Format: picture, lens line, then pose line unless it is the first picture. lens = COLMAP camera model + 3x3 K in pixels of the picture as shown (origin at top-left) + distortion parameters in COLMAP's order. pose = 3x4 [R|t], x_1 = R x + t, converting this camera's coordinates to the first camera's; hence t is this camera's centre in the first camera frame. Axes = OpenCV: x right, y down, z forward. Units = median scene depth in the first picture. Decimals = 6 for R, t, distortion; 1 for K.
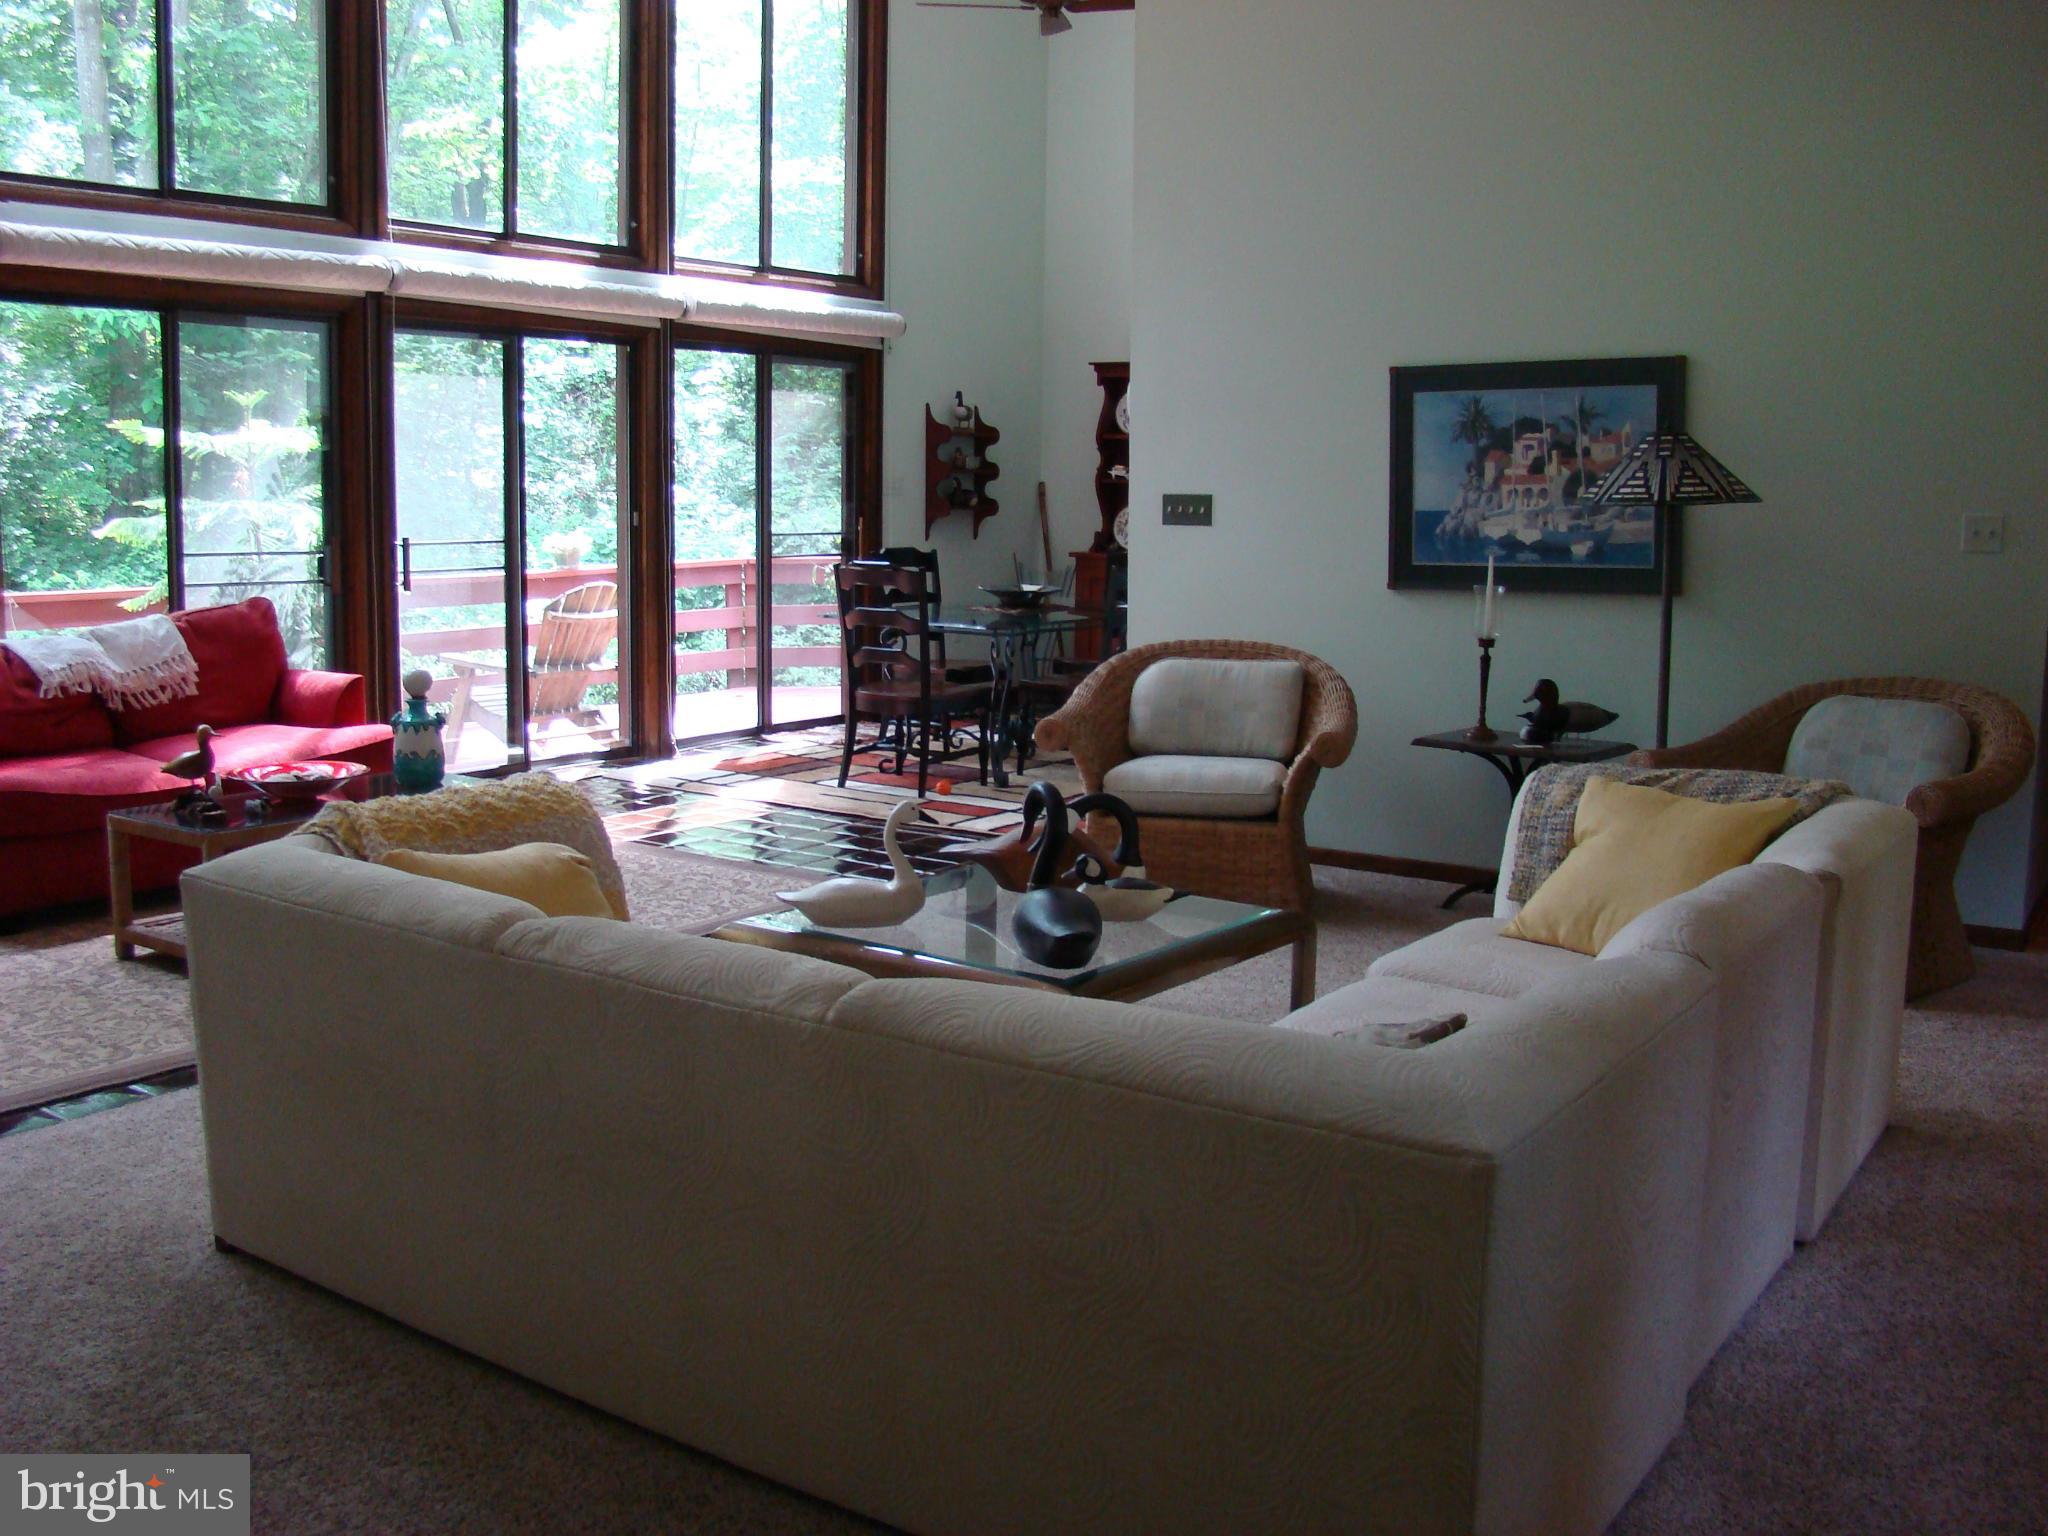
lens RADIAL K [[1939.9, 0, 1024.0], [0, 1939.9, 768.0], [0, 0, 1]] dist [-0.178657, 0.152076]
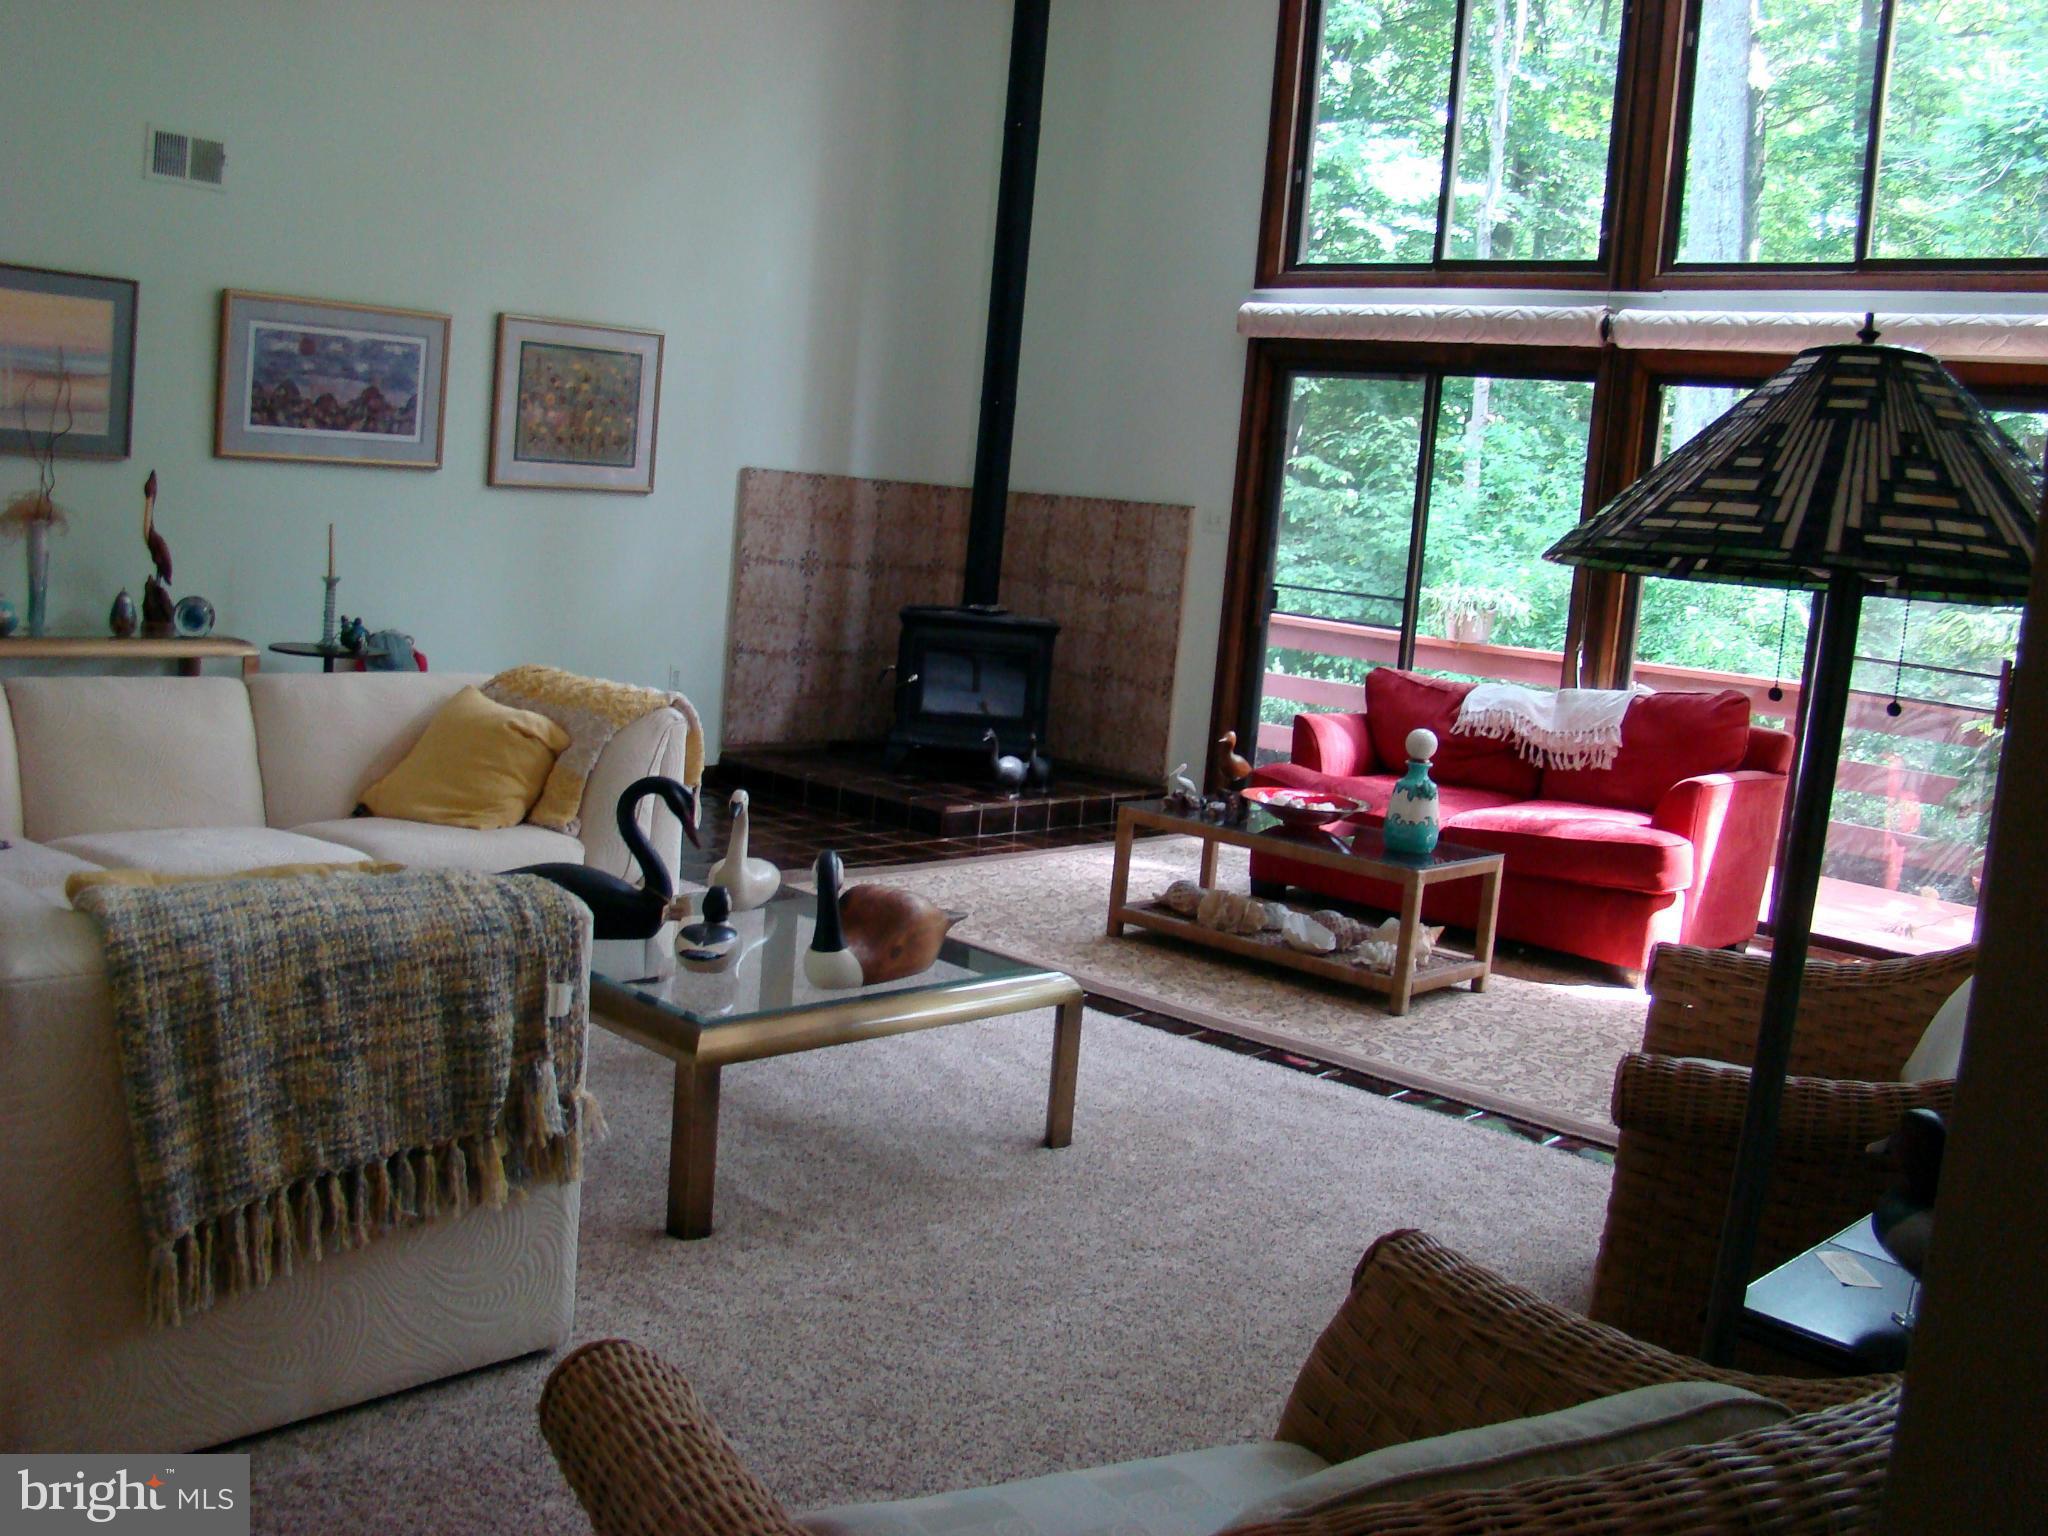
lens RADIAL K [[1939.9, 0, 1024.0], [0, 1939.9, 768.0], [0, 0, 1]] dist [-0.178657, 0.152076]
pose [[-0.117311, 0.109021, -0.987093, 0.619920], [-0.228157, 0.964410, 0.133631, -0.110878], [0.966531, 0.240888, -0.088263, 0.854177]]
